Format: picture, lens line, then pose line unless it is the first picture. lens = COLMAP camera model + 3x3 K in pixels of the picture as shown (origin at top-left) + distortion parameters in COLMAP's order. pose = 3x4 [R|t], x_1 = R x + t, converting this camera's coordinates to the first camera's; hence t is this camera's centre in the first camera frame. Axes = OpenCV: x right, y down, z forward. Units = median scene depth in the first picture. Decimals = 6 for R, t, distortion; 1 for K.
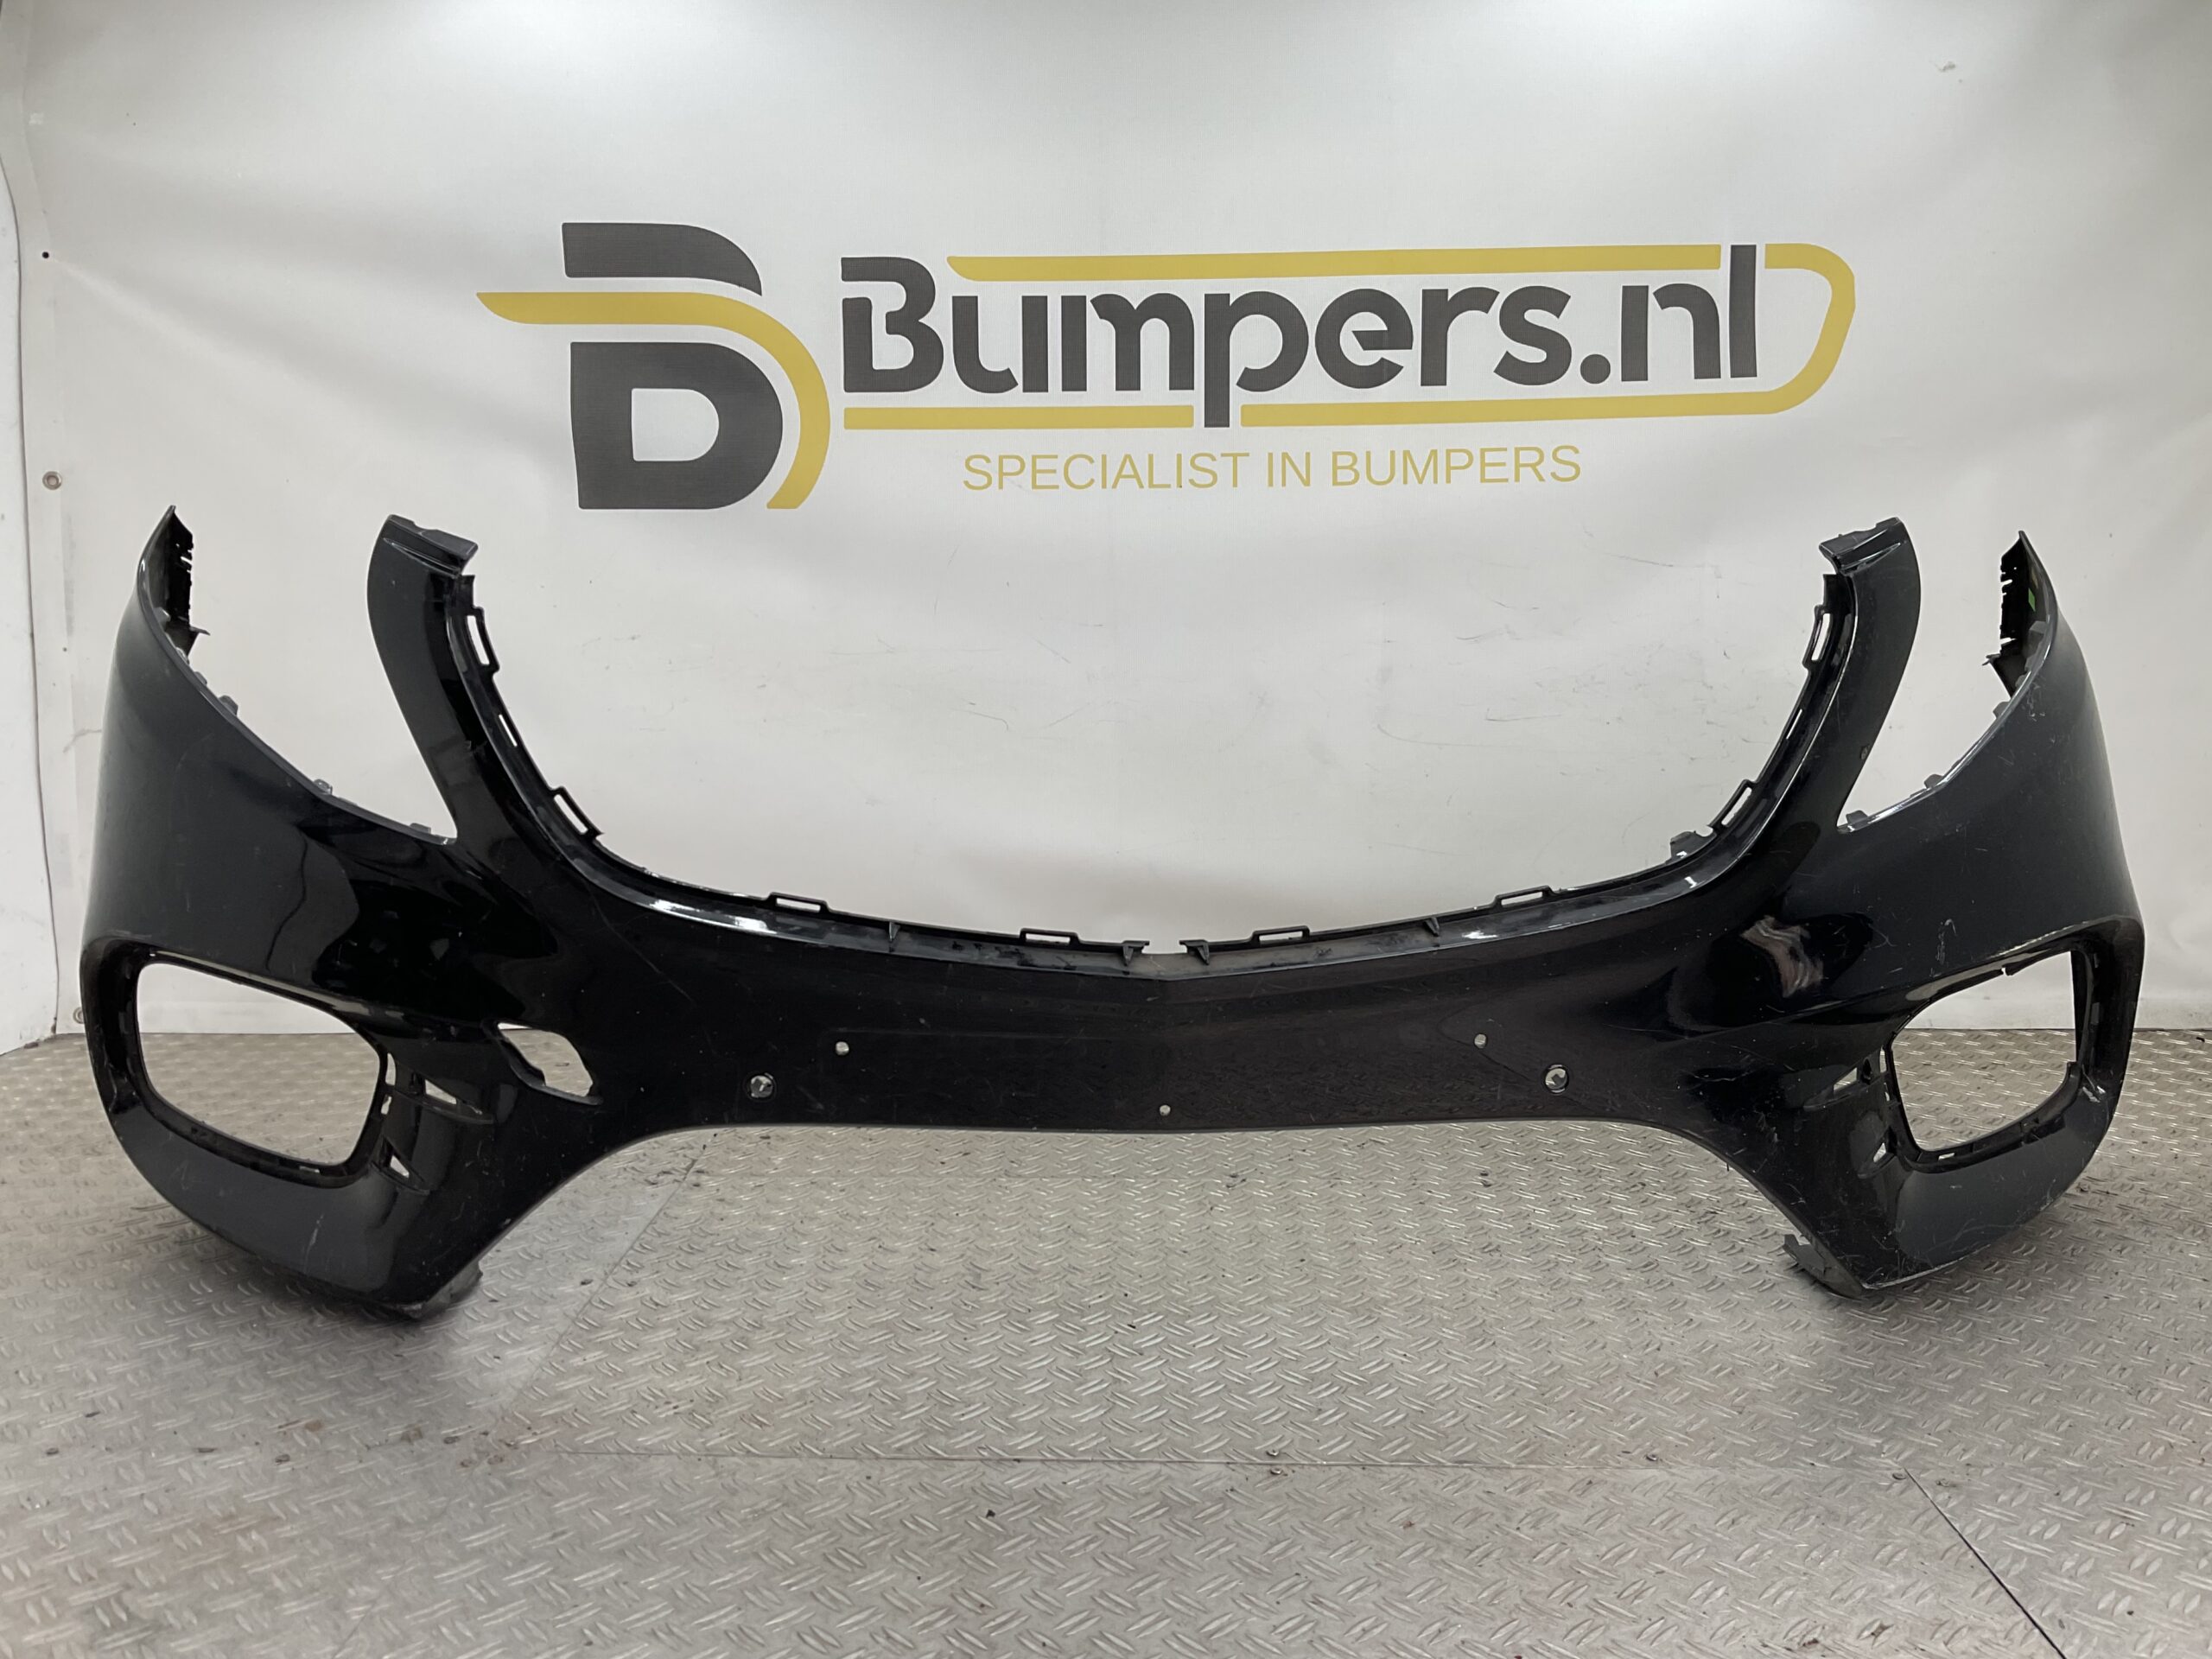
lens RADIAL K [[1818.1, 0, 1103.1], [0, 1818.1, 824.5], [0, 0, 1]] dist [0.114532, -0.220806]
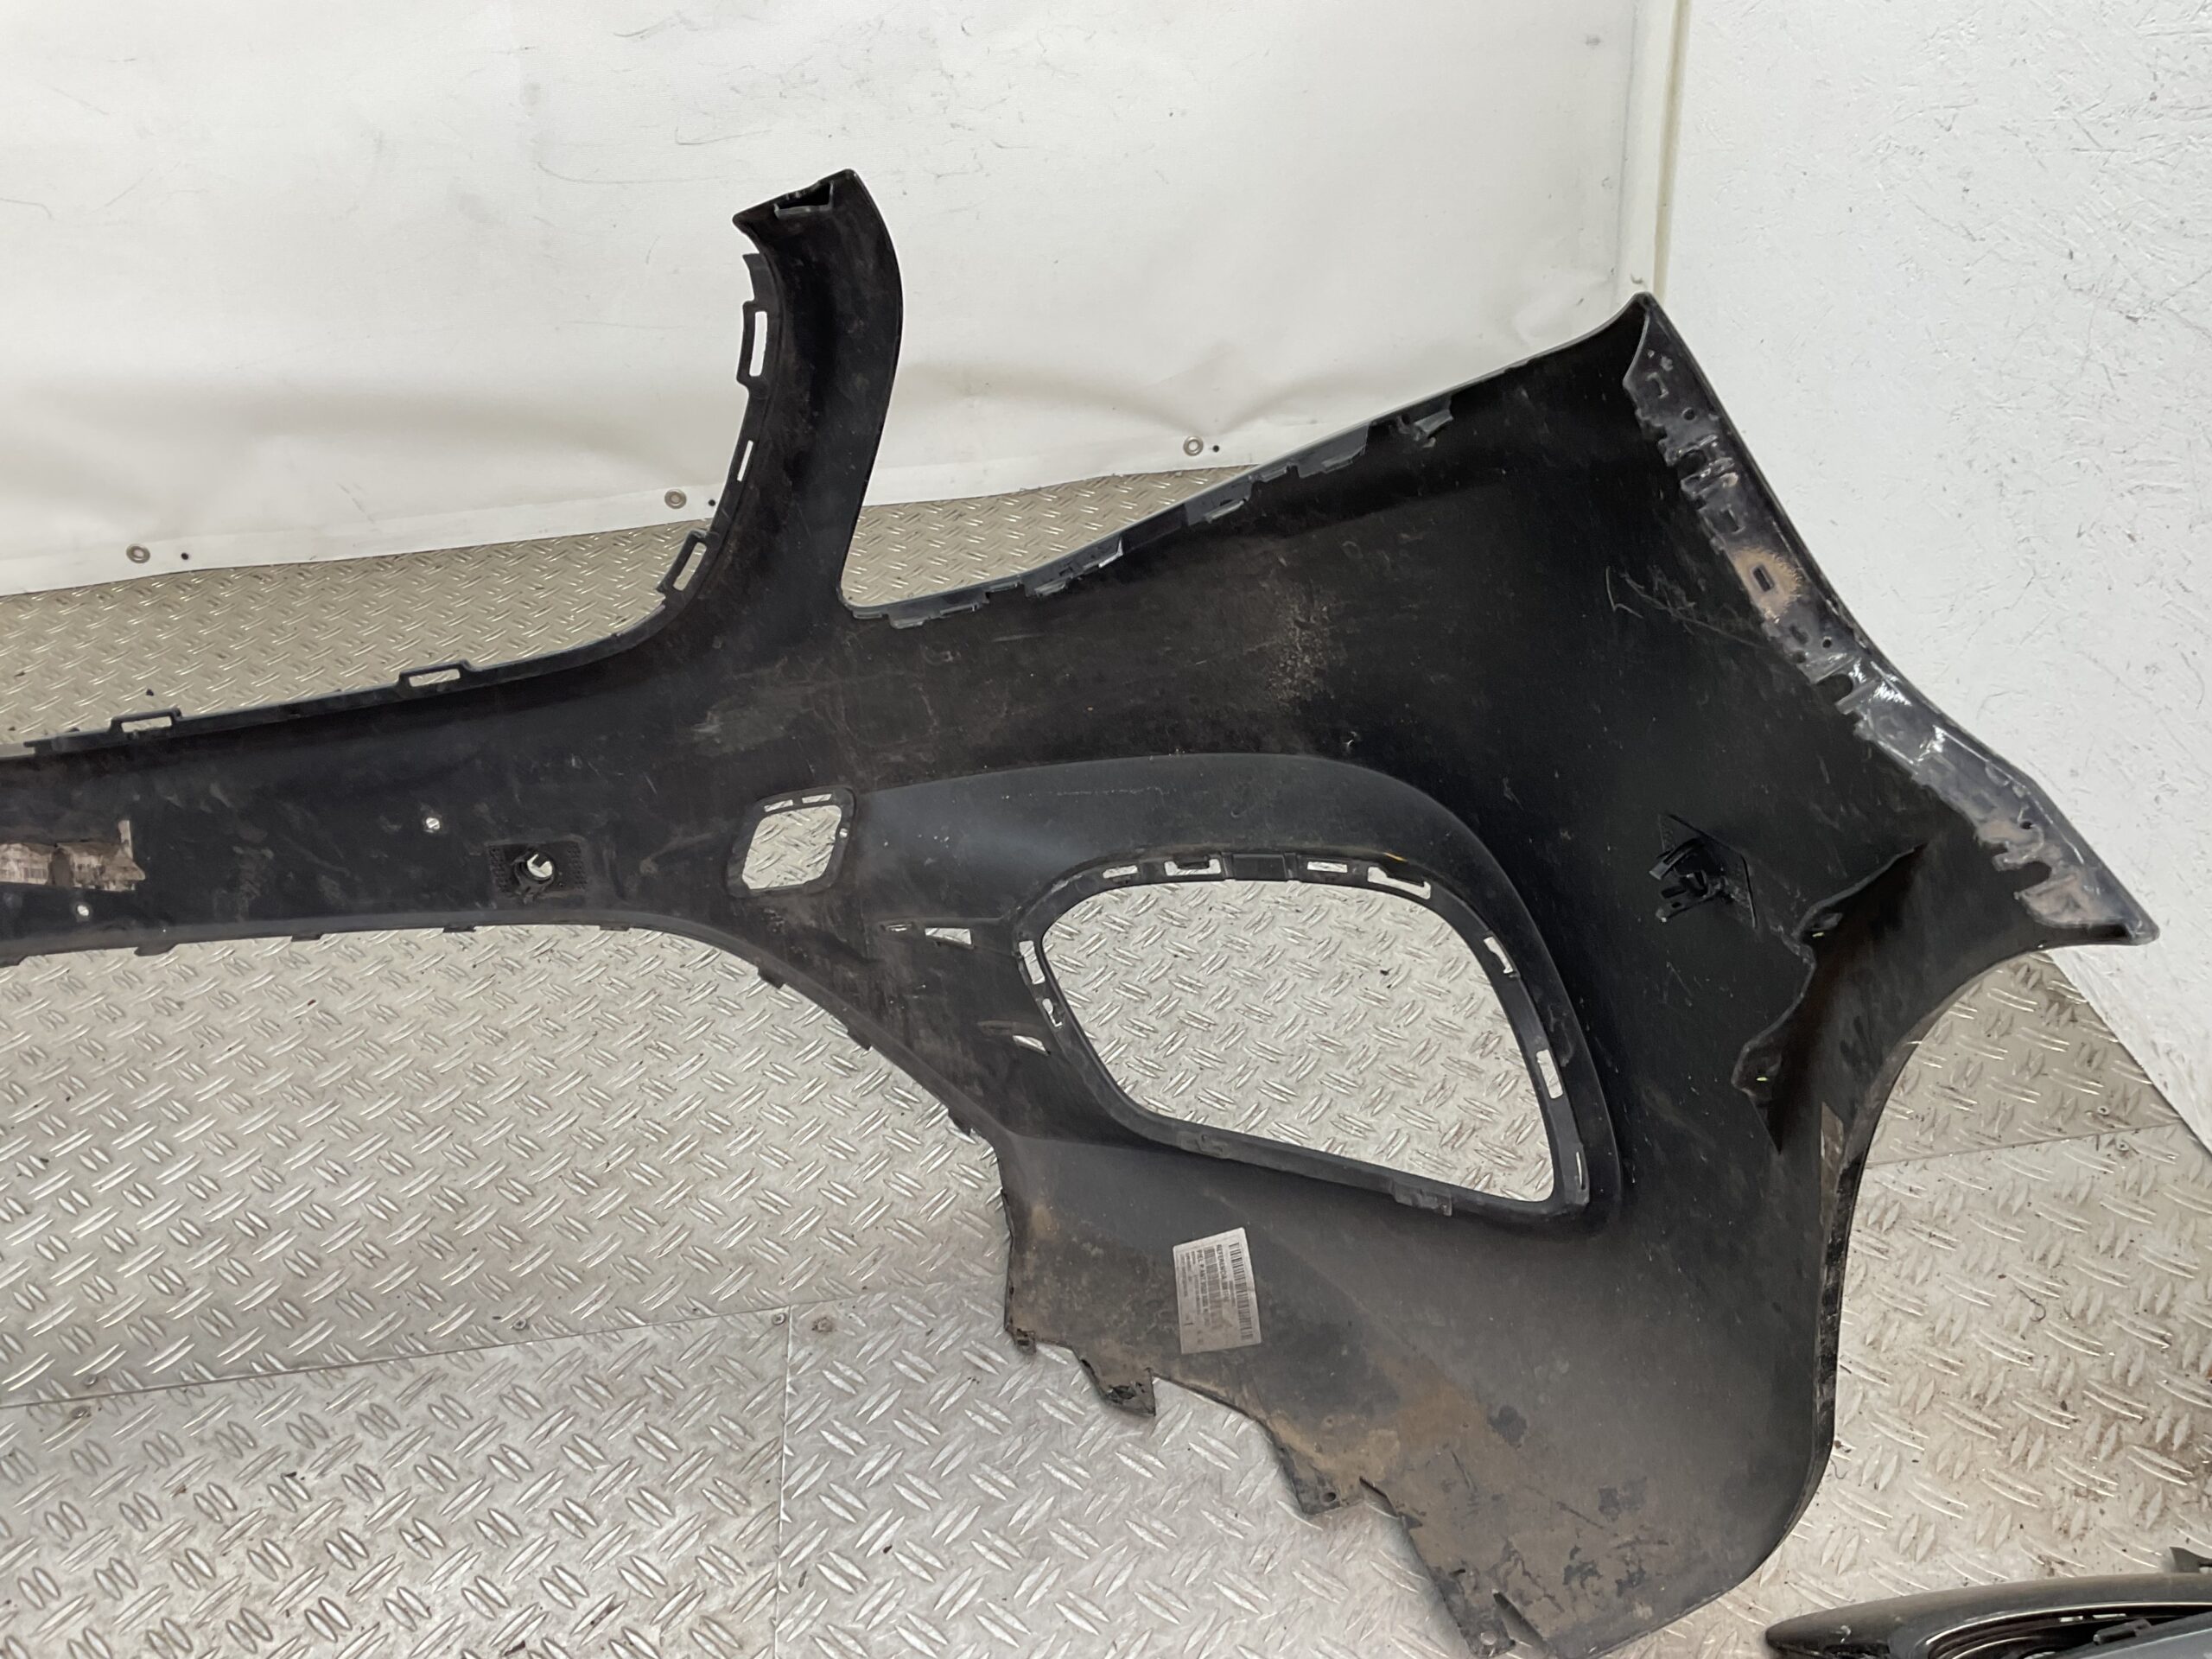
lens RADIAL K [[1818.1, 0, 1103.1], [0, 1818.1, 824.5], [0, 0, 1]] dist [0.114532, -0.220806]
pose [[0.989313, -0.124066, 0.076599, 0.297825], [0.076683, 0.889540, 0.450376, -0.141711], [-0.124014, -0.439689, 0.889547, 0.149304]]
